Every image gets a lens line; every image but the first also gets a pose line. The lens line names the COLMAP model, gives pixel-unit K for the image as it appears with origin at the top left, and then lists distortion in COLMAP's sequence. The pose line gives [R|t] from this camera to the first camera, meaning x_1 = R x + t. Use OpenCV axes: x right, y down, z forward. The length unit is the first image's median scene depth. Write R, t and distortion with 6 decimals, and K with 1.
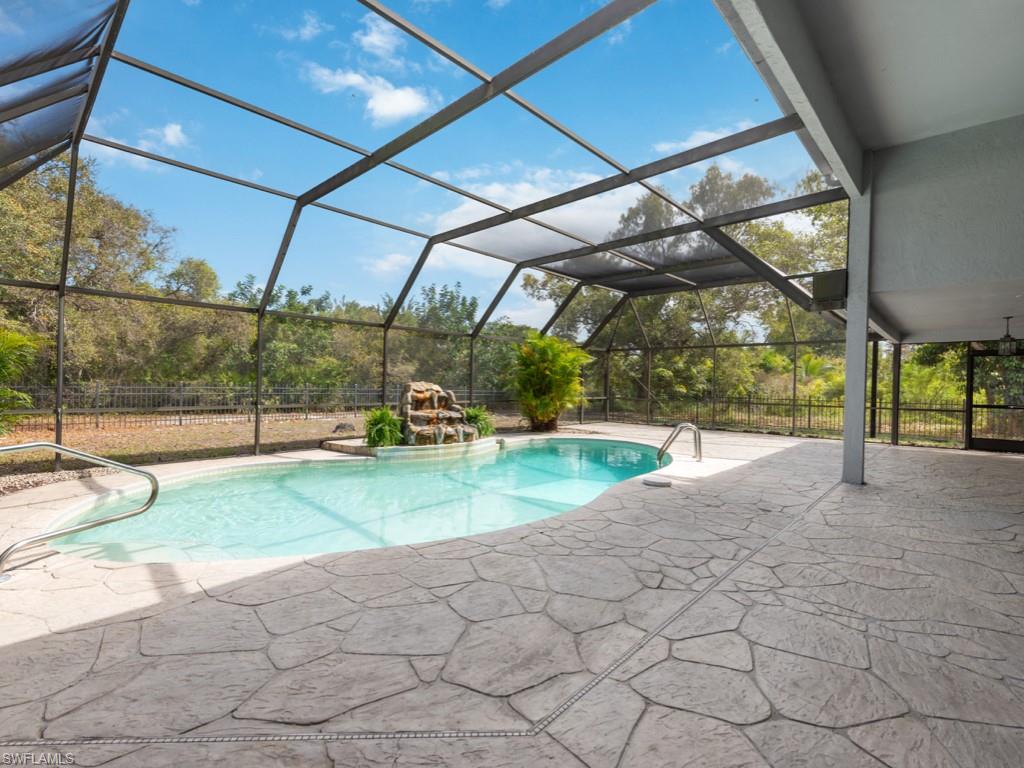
lens RADIAL K [[468.4, 0, 509.6], [0, 468.4, 391.5], [0, 0, 1]] dist [0.014175, -0.000998]
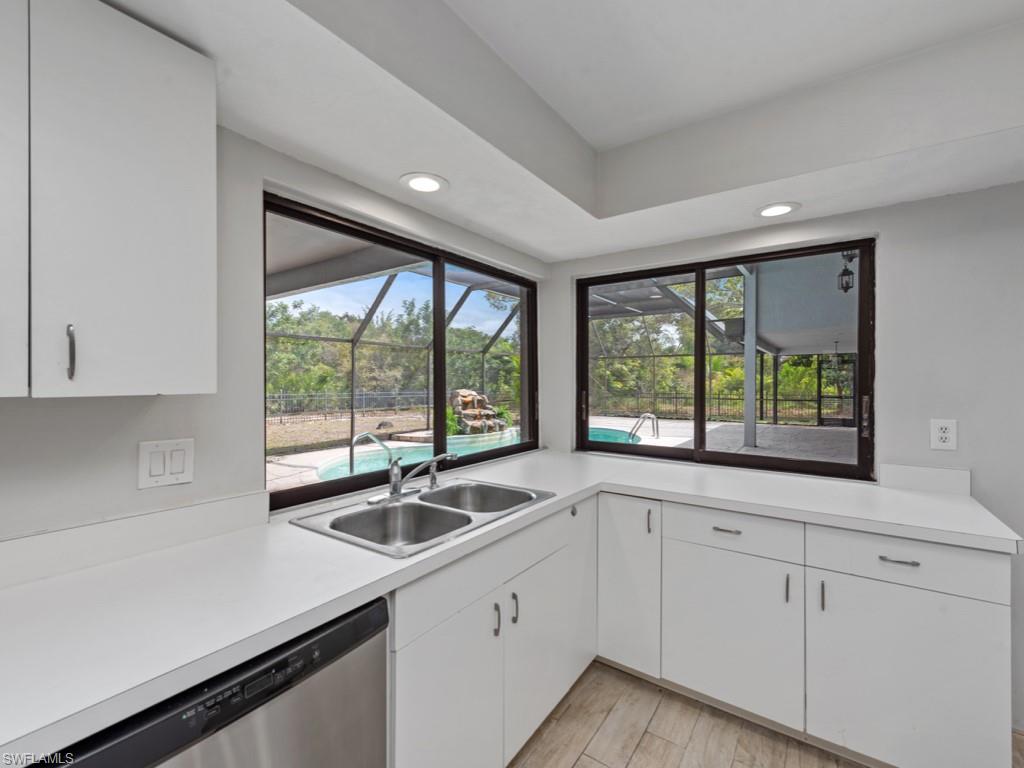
lens RADIAL K [[450.1, 0, 511.2], [0, 450.1, 384.6], [0, 0, 1]] dist [0.008918, -0.000223]
pose [[0.989048, -0.019393, 0.146317, -0.241843], [0.020636, 0.999763, -0.006984, -0.021757], [-0.146147, 0.009927, 0.989213, -0.327207]]
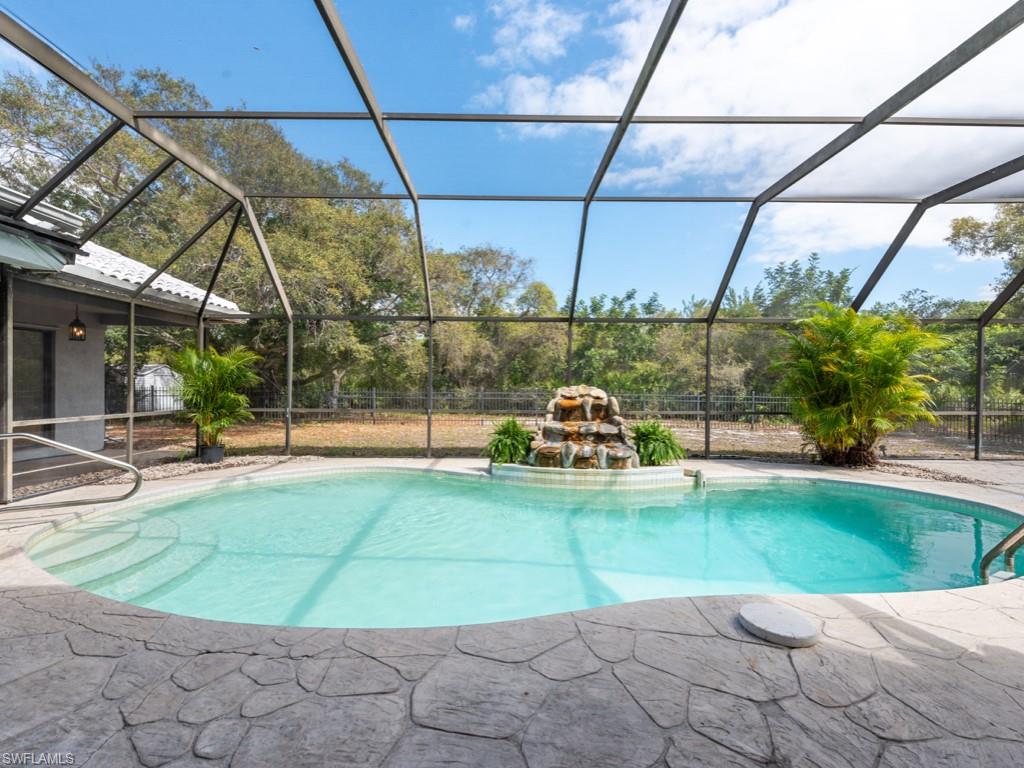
lens RADIAL K [[468.4, 0, 516.7], [0, 468.4, 408.2], [0, 0, 1]] dist [0.014175, -0.000998]
pose [[0.686646, 0.022427, -0.726646, 0.306108], [-0.006777, 0.999678, 0.024450, -0.001206], [0.726961, -0.011864, 0.686577, 0.383732]]
